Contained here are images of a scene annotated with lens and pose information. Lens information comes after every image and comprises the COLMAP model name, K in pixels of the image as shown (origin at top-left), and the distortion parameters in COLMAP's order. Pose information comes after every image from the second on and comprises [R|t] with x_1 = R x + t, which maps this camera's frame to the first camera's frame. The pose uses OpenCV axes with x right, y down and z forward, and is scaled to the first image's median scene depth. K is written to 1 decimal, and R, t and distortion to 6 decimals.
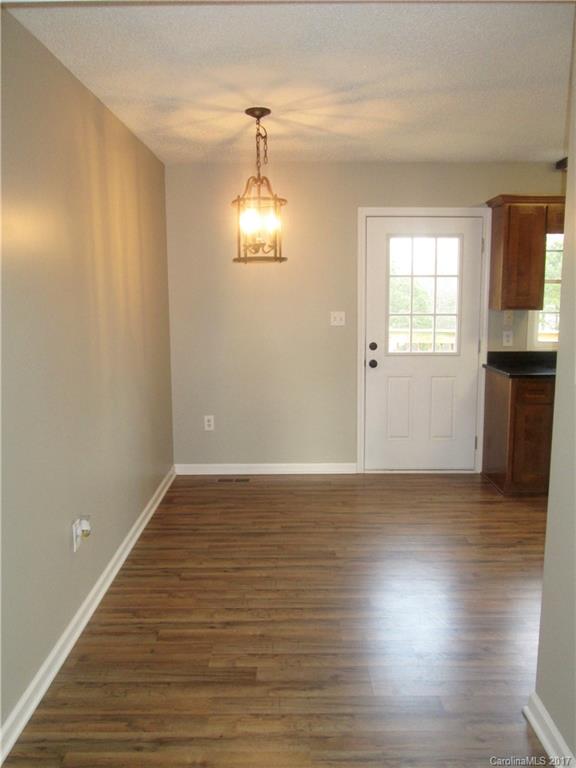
lens RADIAL K [[640.3, 0, 288.0], [0, 640.3, 384.0], [0, 0, 1]] dist [-0.011483, -0.005051]
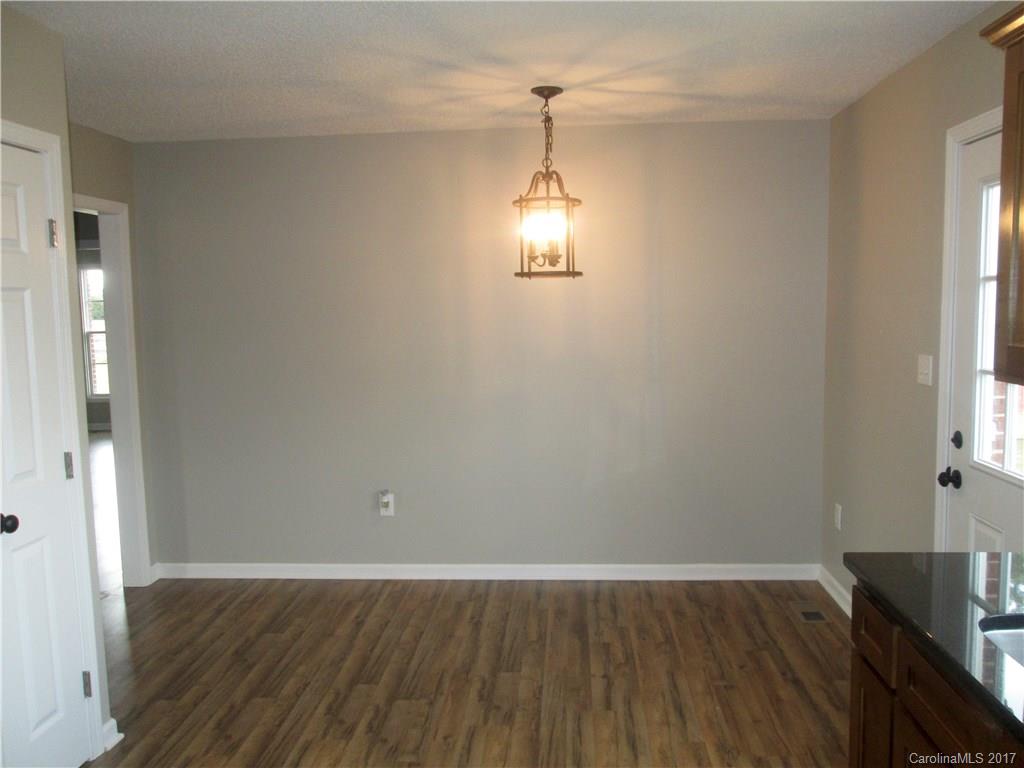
lens RADIAL K [[849.6, 0, 512.0], [0, 849.6, 384.0], [0, 0, 1]] dist [-0.042307, 0.010773]
pose [[-0.059132, 0.106954, -0.992504, 0.962870], [-0.129170, 0.985065, 0.113848, -0.163704], [0.989858, 0.134934, -0.044434, 0.965520]]
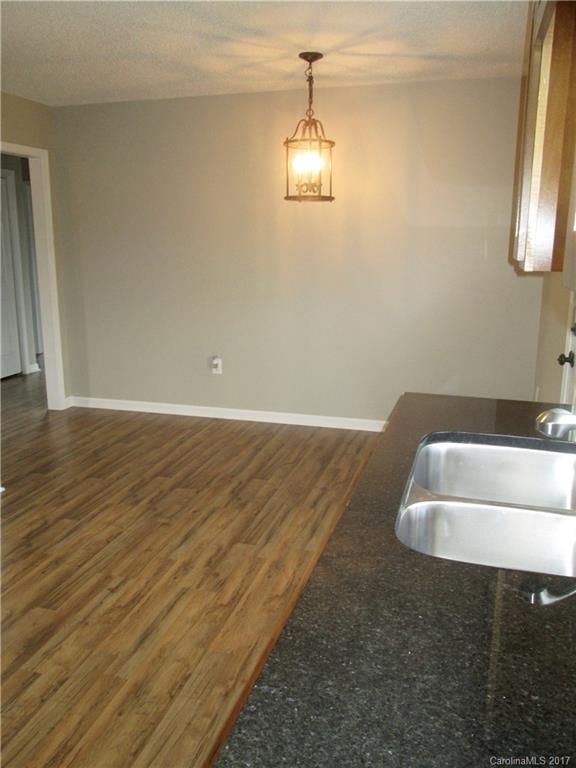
lens RADIAL K [[637.2, 0, 288.0], [0, 637.2, 384.0], [0, 0, 1]] dist [-0.042307, 0.010773]
pose [[-0.266390, 0.220851, -0.938222, 0.977587], [-0.145478, 0.953032, 0.265642, -0.164844], [0.952823, 0.207255, -0.221749, 1.199609]]
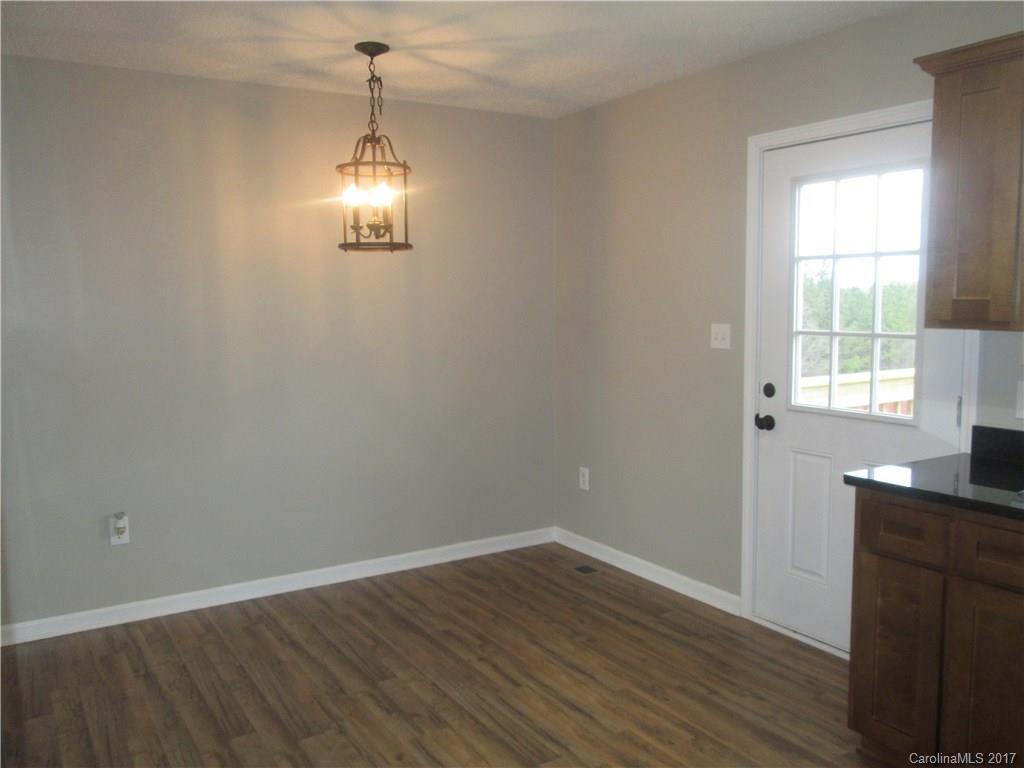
lens RADIAL K [[853.7, 0, 512.0], [0, 853.7, 384.0], [0, 0, 1]] dist [-0.011483, -0.005051]
pose [[0.534833, 0.084990, -0.840673, 0.832235], [-0.119674, 0.992518, 0.024206, -0.074317], [0.836440, 0.087661, 0.541002, 0.580659]]
